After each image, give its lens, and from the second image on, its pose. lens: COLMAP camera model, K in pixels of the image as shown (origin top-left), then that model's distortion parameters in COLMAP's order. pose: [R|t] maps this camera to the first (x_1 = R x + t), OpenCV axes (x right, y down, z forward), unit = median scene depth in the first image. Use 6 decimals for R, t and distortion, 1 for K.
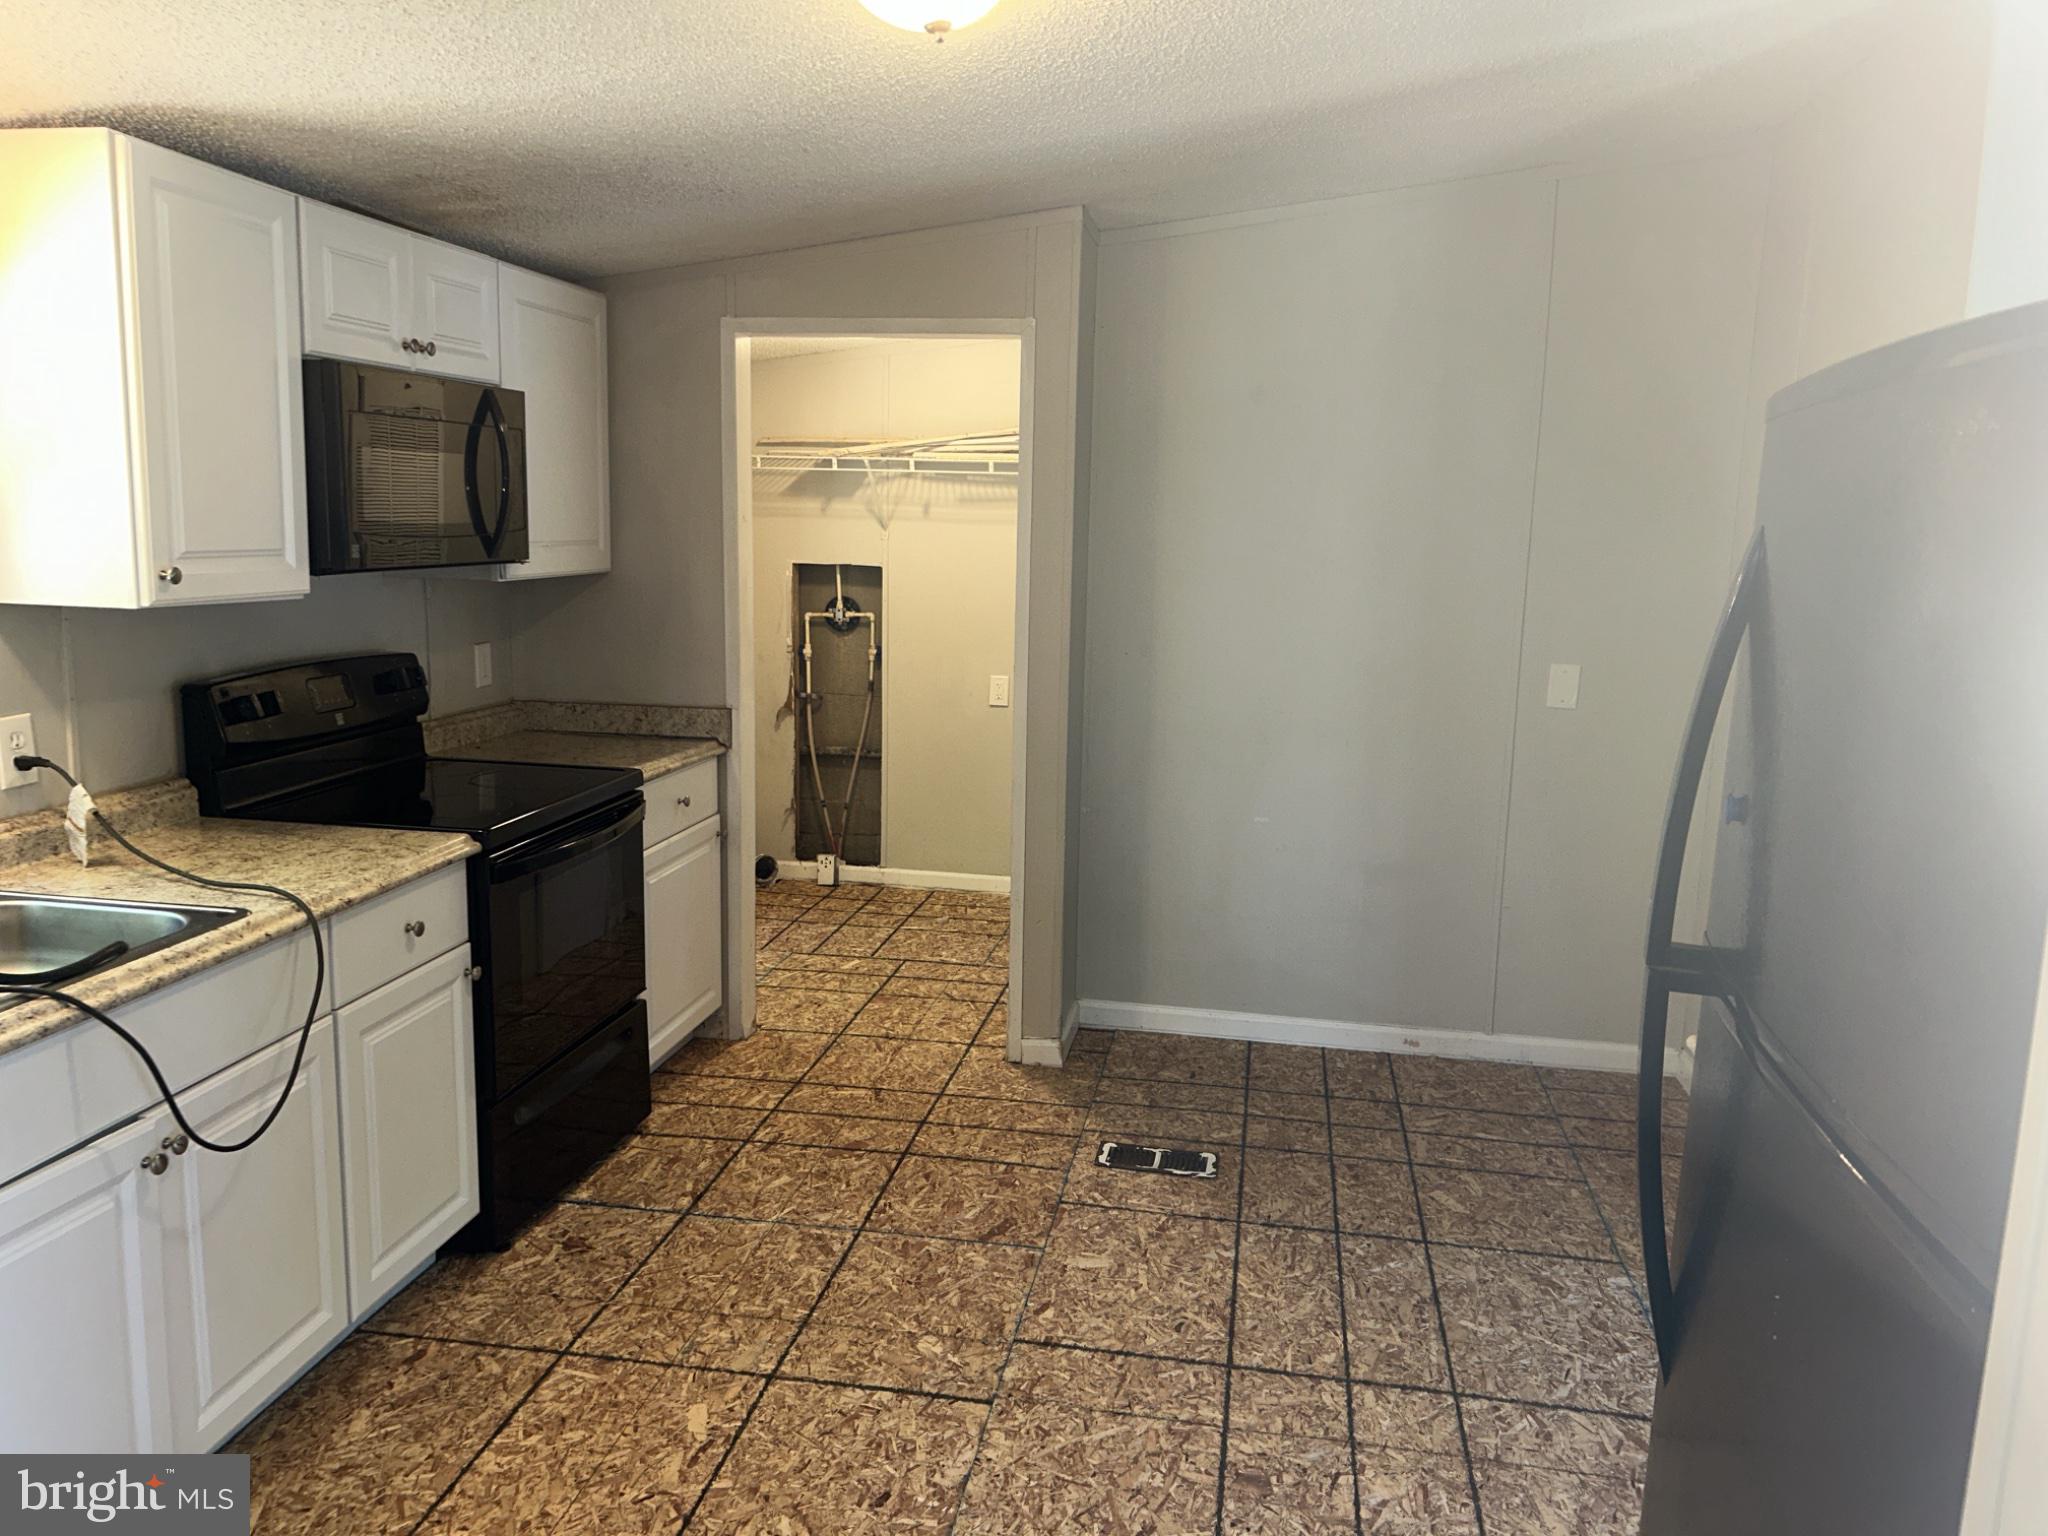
lens RADIAL K [[1548.7, 0, 1017.1], [0, 1548.7, 773.9], [0, 0, 1]] dist [0.003002, -0.001659]
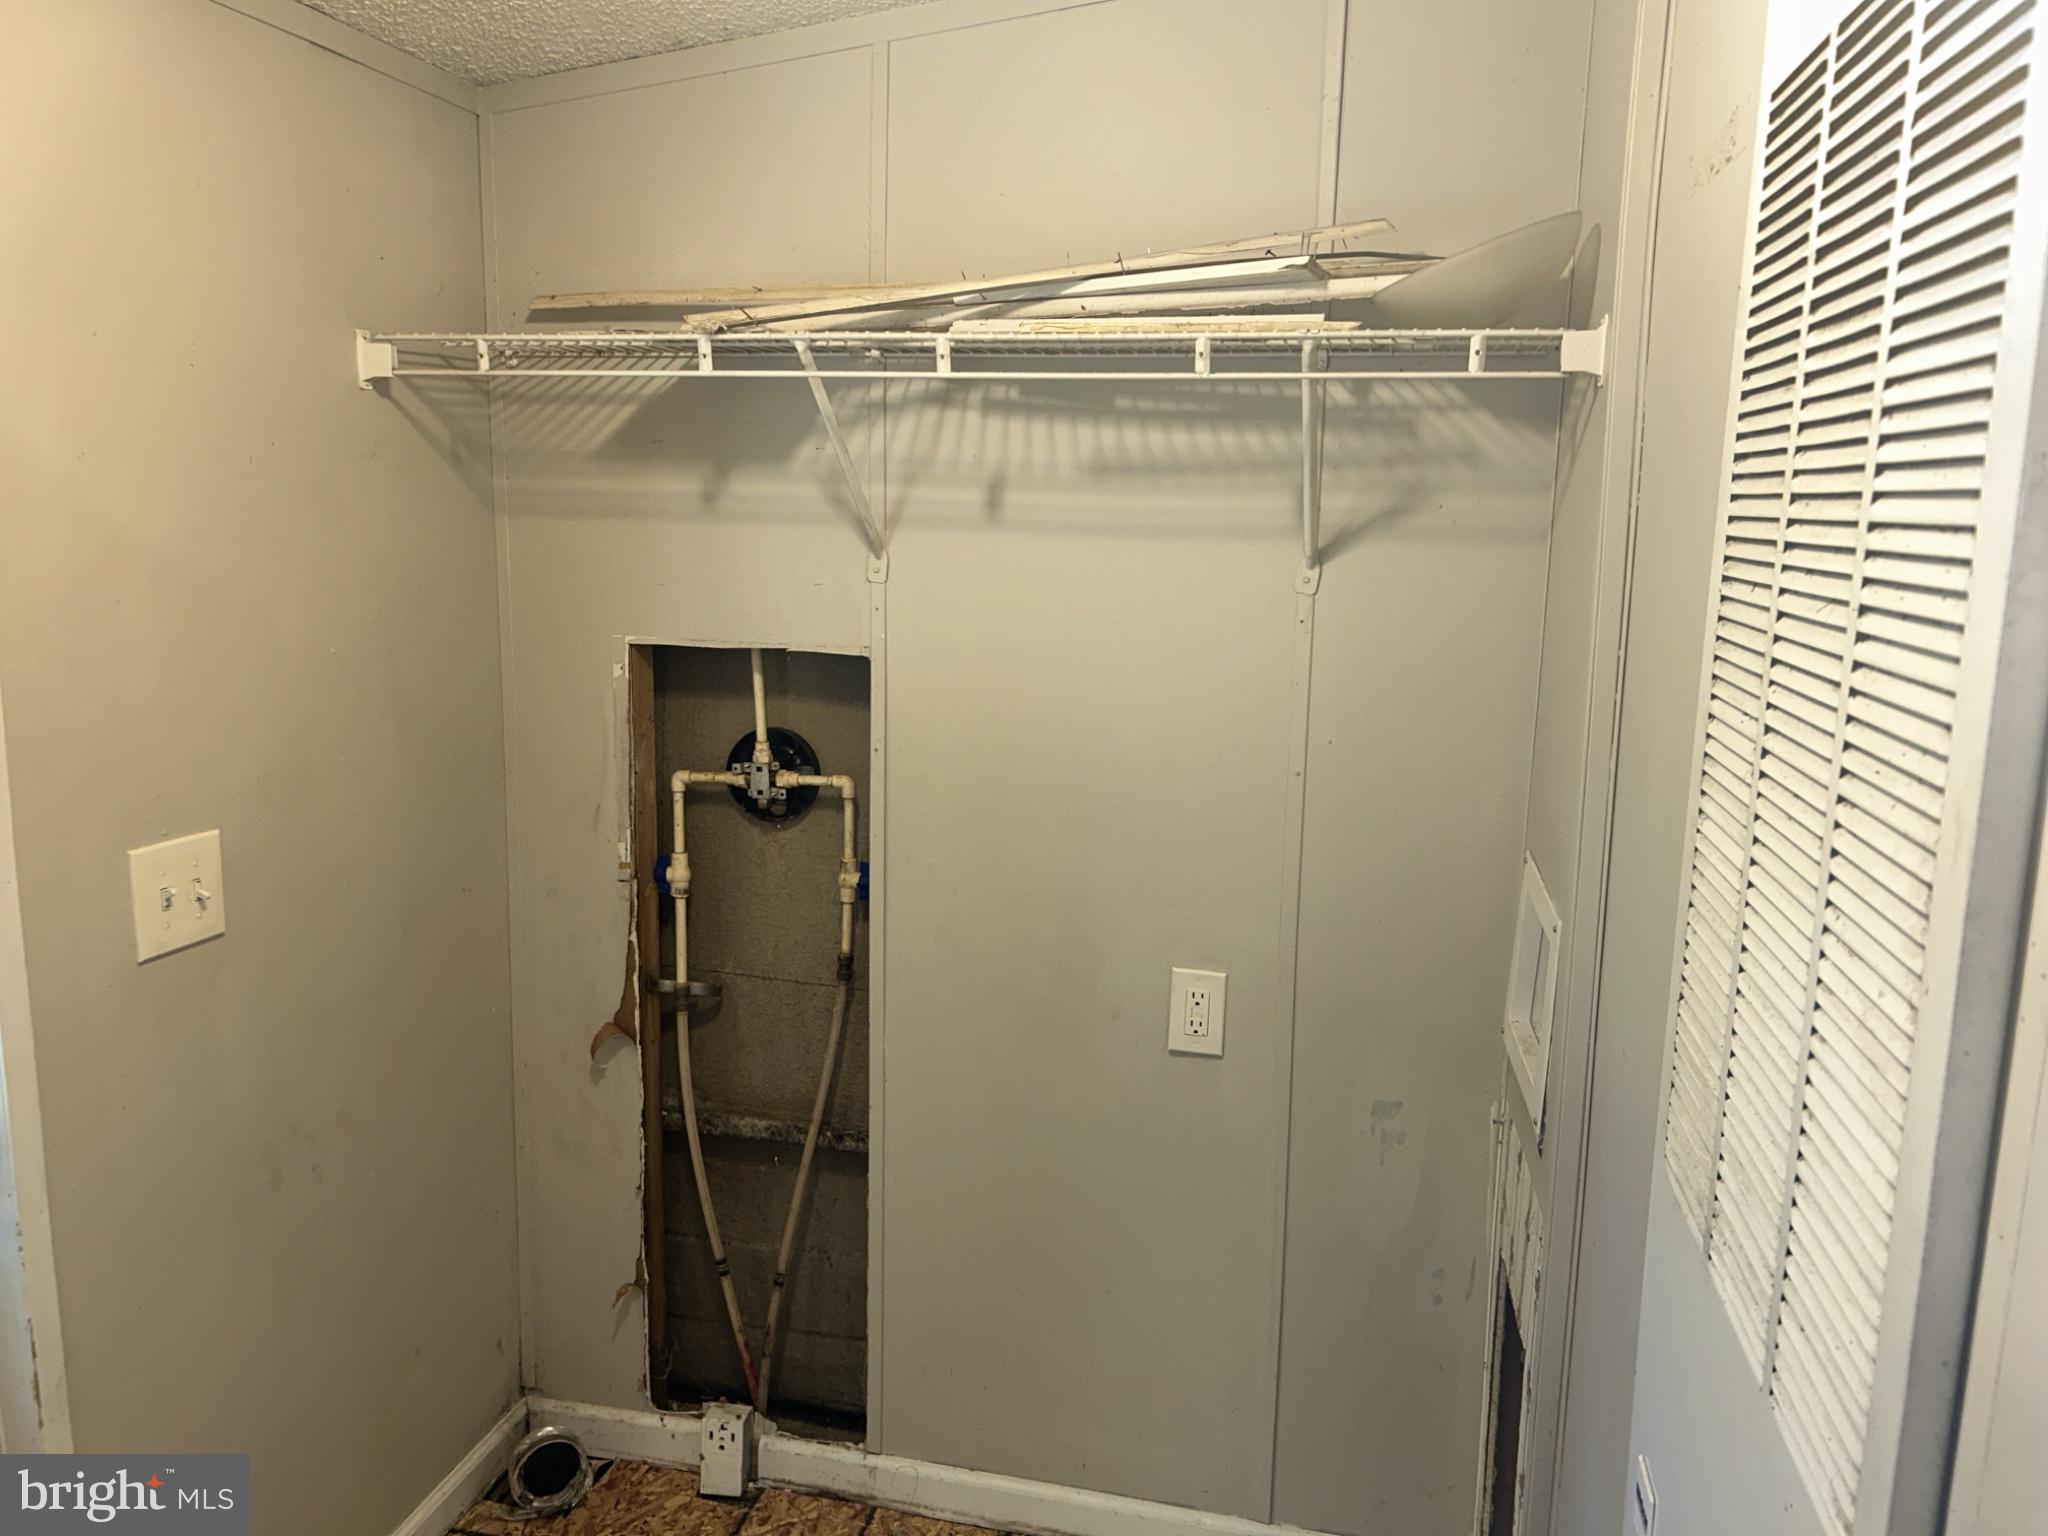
lens RADIAL K [[1548.7, 0, 1021.6], [0, 1548.7, 759.3], [0, 0, 1]] dist [0.003002, -0.001659]
pose [[0.998574, 0.007377, -0.052868, -0.032382], [-0.007435, 0.999972, -0.000902, -0.108078], [0.052860, 0.001294, 0.998601, 0.633148]]
